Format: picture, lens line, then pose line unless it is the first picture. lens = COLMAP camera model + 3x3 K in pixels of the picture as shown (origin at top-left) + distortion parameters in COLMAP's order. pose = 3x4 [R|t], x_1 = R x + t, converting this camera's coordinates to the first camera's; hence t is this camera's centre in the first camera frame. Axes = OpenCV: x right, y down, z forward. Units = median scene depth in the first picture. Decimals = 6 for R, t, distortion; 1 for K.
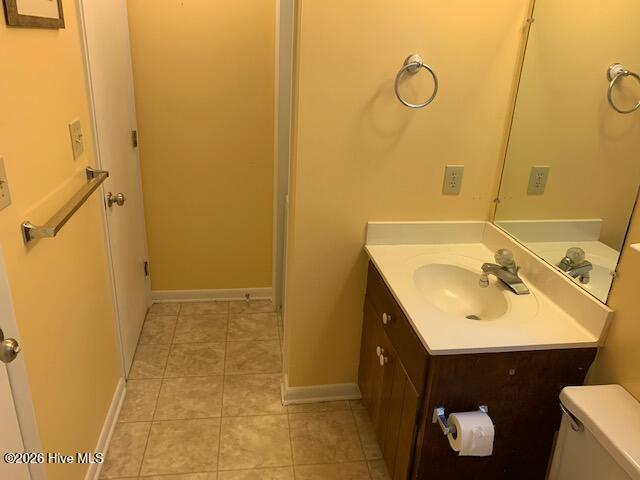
lens RADIAL K [[491.4, 0, 320.0], [0, 491.4, 240.0], [0, 0, 1]] dist [0.007706, -0.000677]
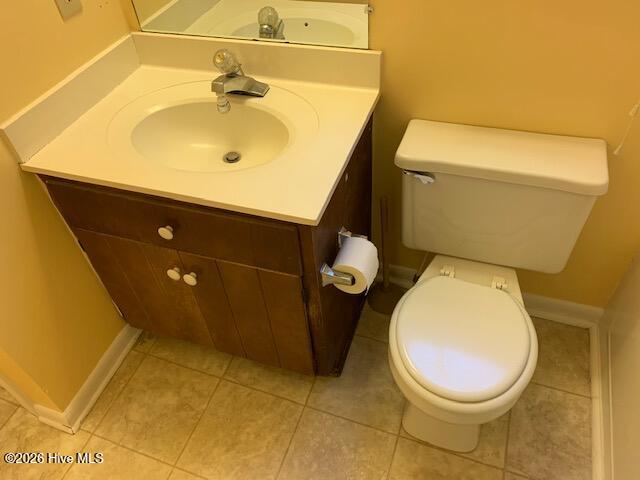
lens RADIAL K [[491.4, 0, 320.0], [0, 491.4, 240.0], [0, 0, 1]] dist [0.007706, -0.000677]
pose [[0.466119, -0.684439, 0.560603, -0.129114], [0.413110, 0.728707, 0.546192, -0.096063], [-0.782351, -0.023000, 0.622413, 0.367174]]
